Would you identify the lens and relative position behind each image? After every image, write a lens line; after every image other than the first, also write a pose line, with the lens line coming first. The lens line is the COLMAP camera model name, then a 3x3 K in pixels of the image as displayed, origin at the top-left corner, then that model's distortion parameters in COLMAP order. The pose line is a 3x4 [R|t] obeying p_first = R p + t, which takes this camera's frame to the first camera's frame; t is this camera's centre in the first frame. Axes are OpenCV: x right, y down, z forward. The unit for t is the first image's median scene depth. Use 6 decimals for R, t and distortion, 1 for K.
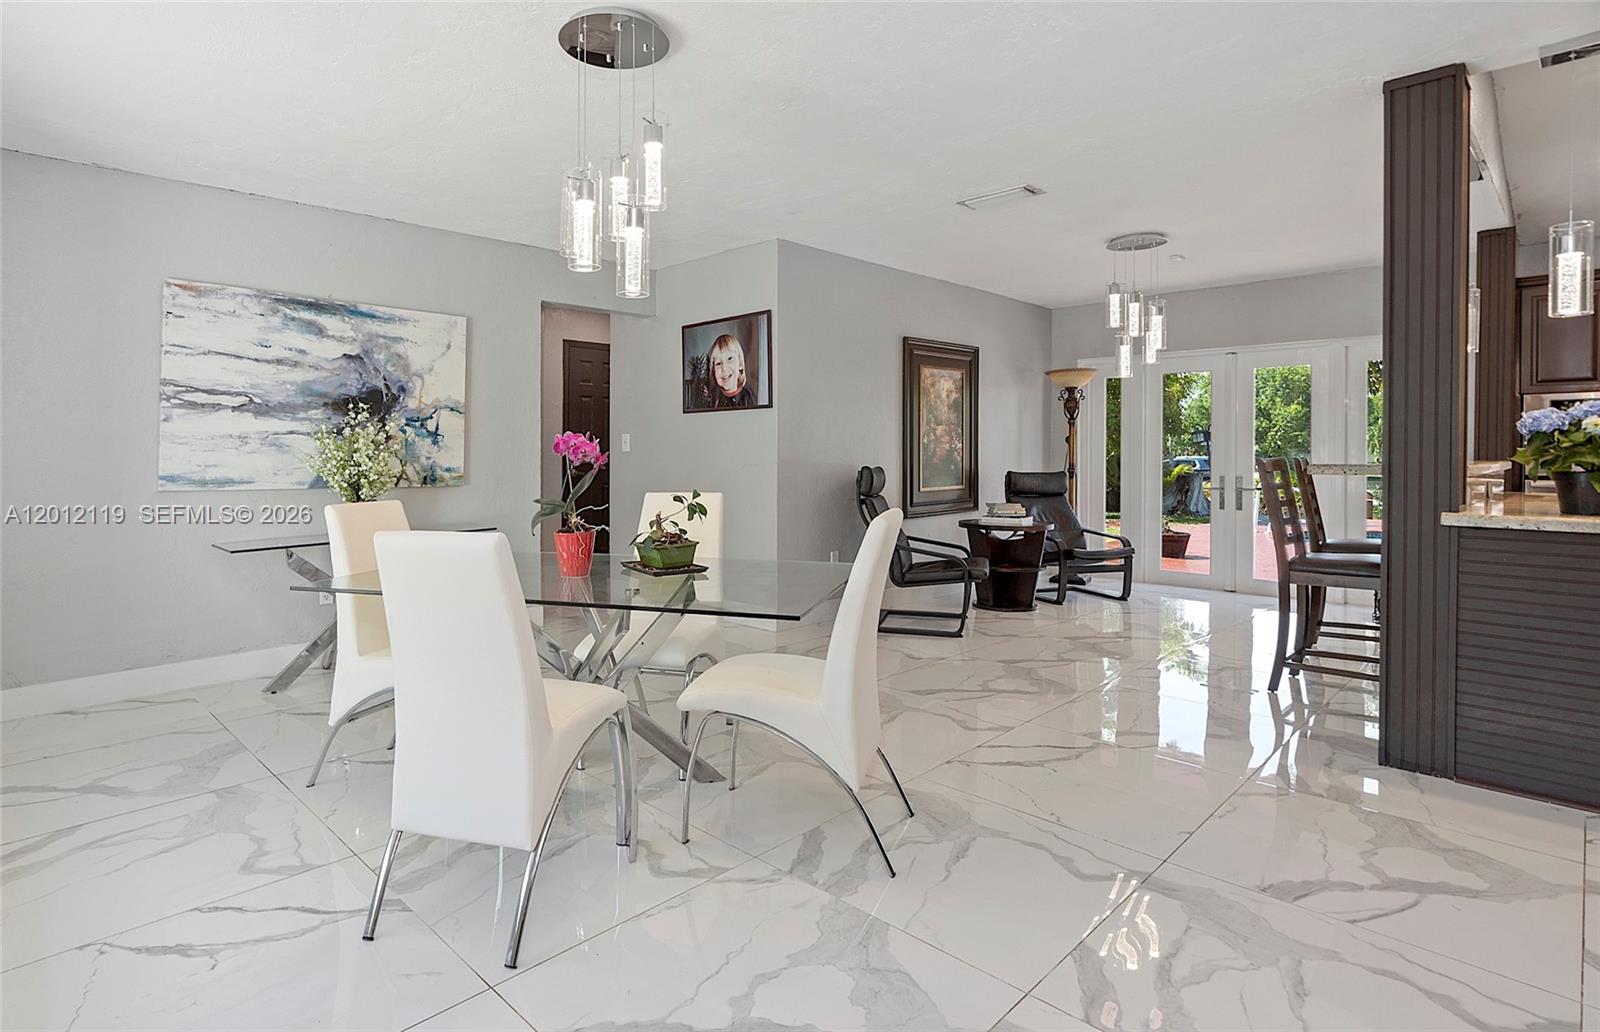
lens RADIAL K [[840.0, 0, 739.5], [0, 840.0, 457.7], [0, 0, 1]] dist [-0.000925, -0.000607]
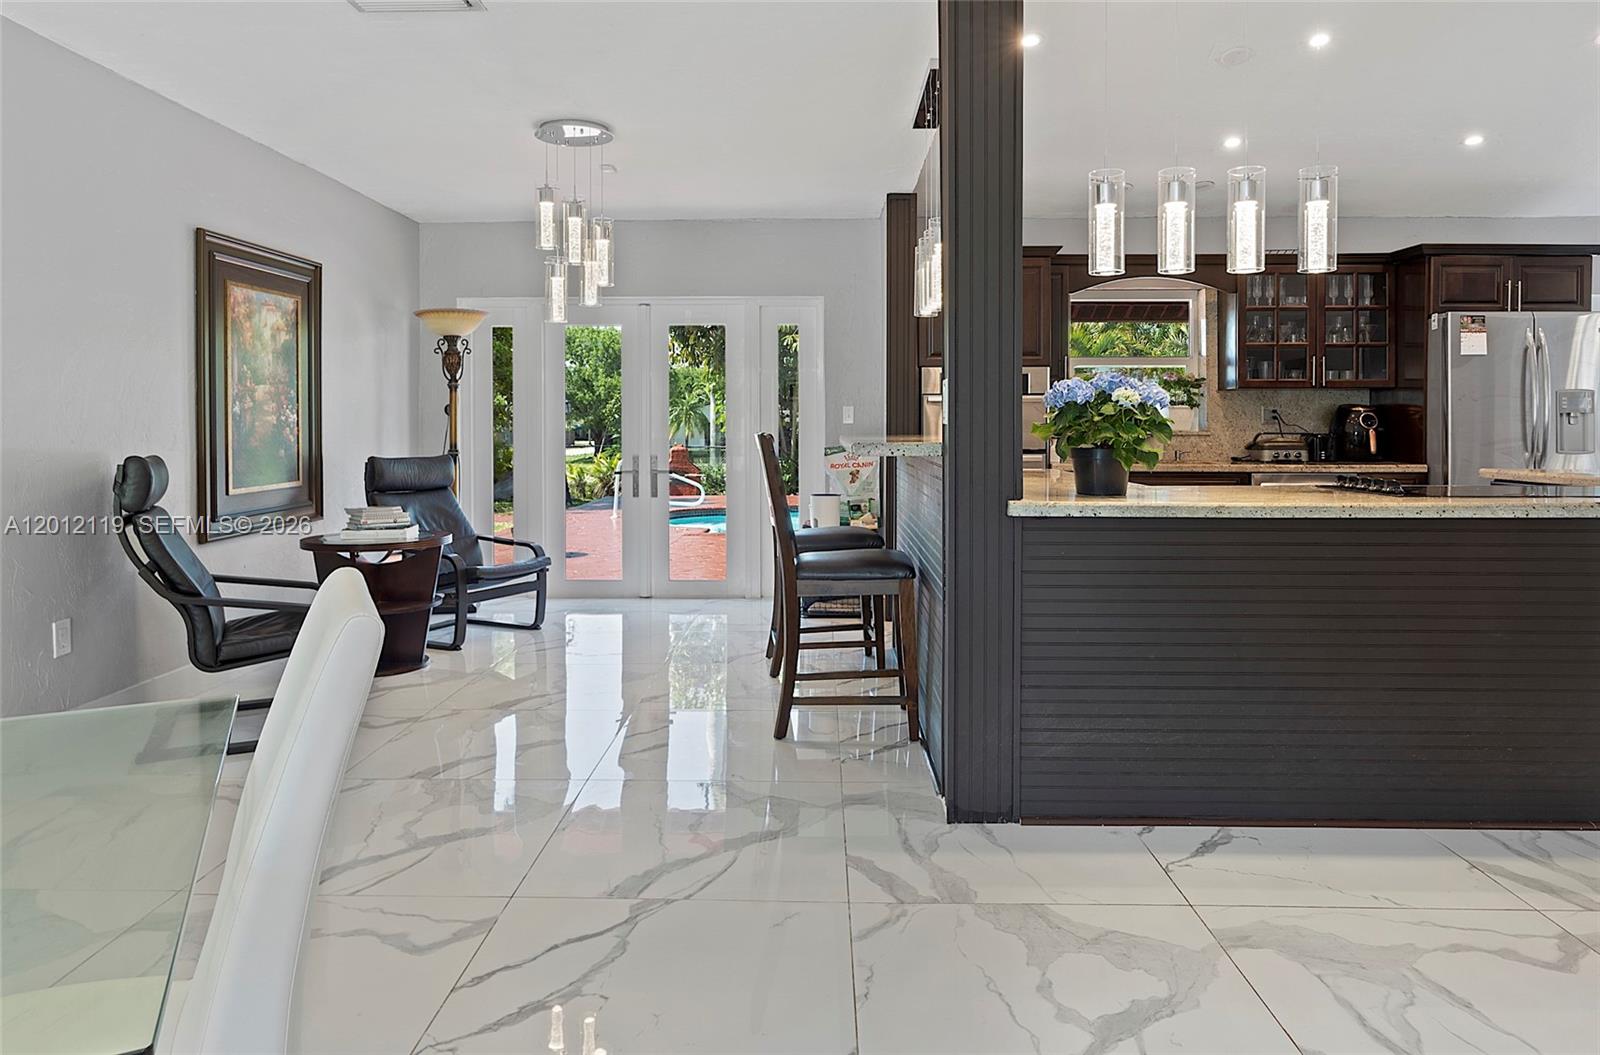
lens RADIAL K [[1016.3, 0, 836.2], [0, 1016.3, 440.5], [0, 0, 1]] dist [-0.051882, 0.022738]
pose [[0.693129, -0.012764, 0.720700, 0.004777], [0.007014, 0.999915, 0.010963, -0.002867], [-0.720779, -0.002544, 0.693160, 0.201255]]
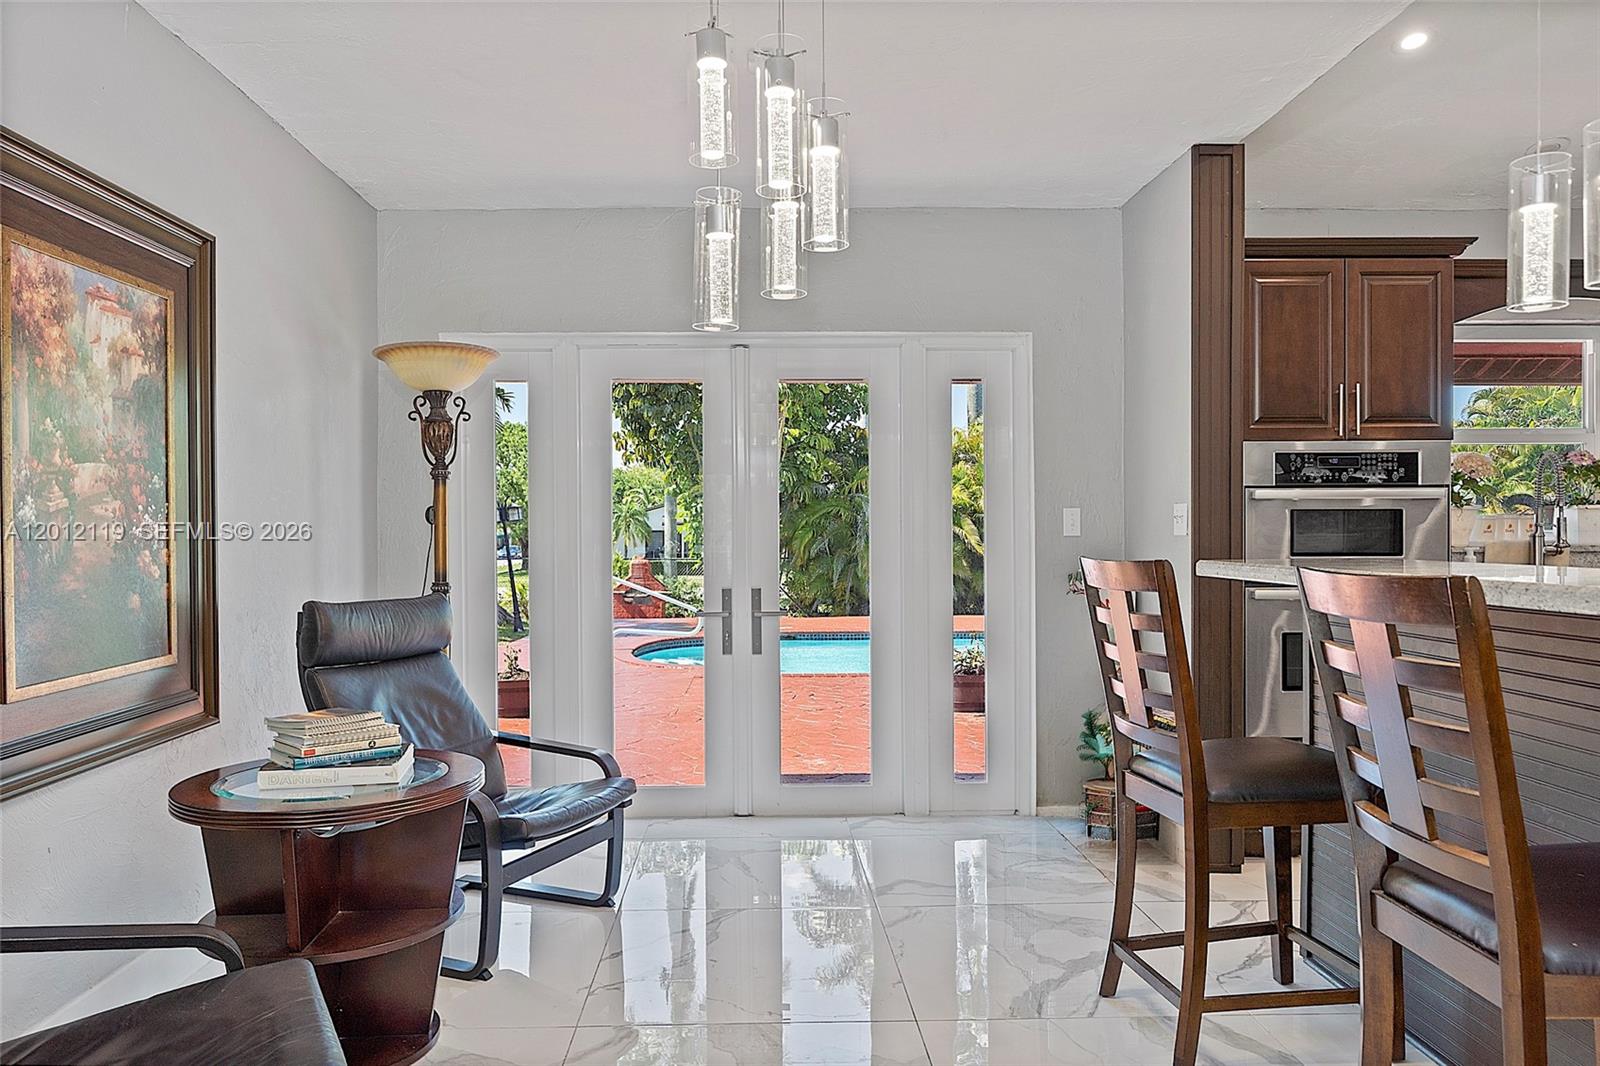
lens RADIAL K [[1095.4, 0, 794.4], [0, 1095.4, 548.1], [0, 0, 1]] dist [-0.028241, 0.001132]
pose [[0.682337, -0.014262, 0.730898, 0.133488], [0.011048, 0.999897, 0.009197, -0.009209], [-0.730954, 0.001800, 0.682424, 0.573346]]
